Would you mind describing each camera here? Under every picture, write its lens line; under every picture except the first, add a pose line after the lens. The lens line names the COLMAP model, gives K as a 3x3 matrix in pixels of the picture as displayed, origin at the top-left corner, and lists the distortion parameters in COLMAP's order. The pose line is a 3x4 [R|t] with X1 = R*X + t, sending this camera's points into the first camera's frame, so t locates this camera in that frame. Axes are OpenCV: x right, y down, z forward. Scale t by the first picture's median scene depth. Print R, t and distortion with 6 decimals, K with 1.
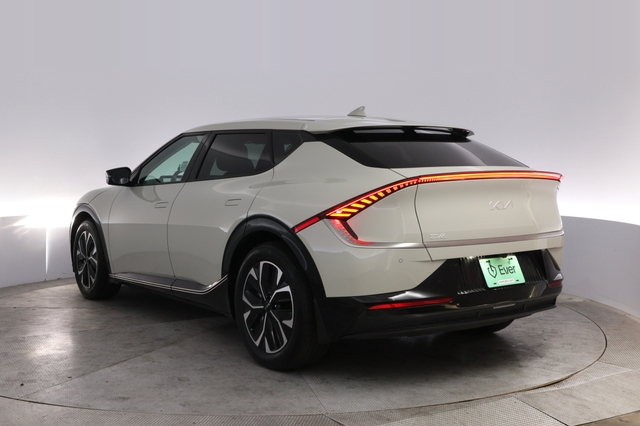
lens RADIAL K [[814.8, 0, 323.3], [0, 814.8, 208.6], [0, 0, 1]] dist [-0.216629, 0.000000]
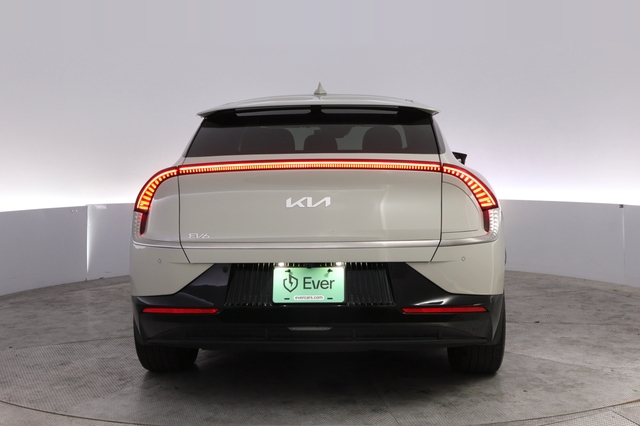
lens RADIAL K [[814.8, 0, 346.3], [0, 814.8, 200.9], [0, 0, 1]] dist [-0.216629, 0.000000]
pose [[0.887840, 0.042209, -0.458211, 0.577442], [-0.032490, 0.999049, 0.029075, -0.029117], [0.459003, -0.010927, 0.888368, 0.266894]]
